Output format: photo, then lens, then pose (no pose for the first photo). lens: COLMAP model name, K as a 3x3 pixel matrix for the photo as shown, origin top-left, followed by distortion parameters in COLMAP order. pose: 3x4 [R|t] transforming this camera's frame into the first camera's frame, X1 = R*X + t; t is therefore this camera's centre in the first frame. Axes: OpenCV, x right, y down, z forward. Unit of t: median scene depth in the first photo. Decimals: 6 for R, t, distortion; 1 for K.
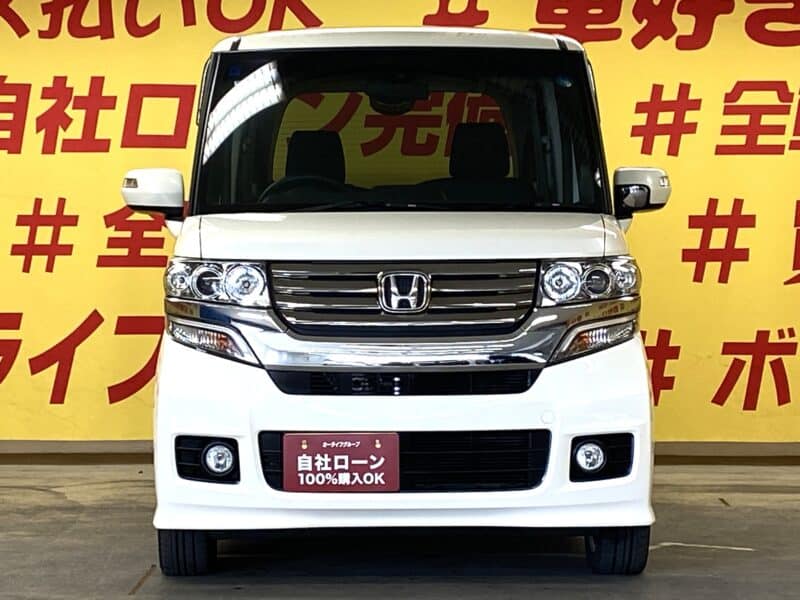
lens RADIAL K [[2262.2, 0, 403.5], [0, 2262.2, 285.1], [0, 0, 1]] dist [0.136651, 0.000000]
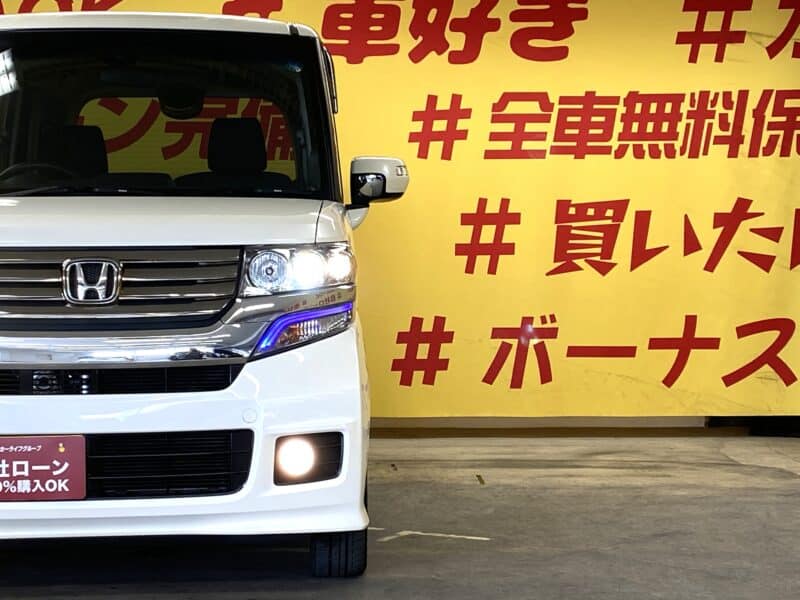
lens RADIAL K [[1606.3, 0, 403.8], [0, 1606.3, 299.3], [0, 0, 1]] dist [0.142719, 0.000000]
pose [[0.998890, -0.004420, 0.046898, 0.086242], [0.003877, 0.999924, 0.011675, 0.002775], [-0.046946, -0.011480, 0.998831, 0.304776]]
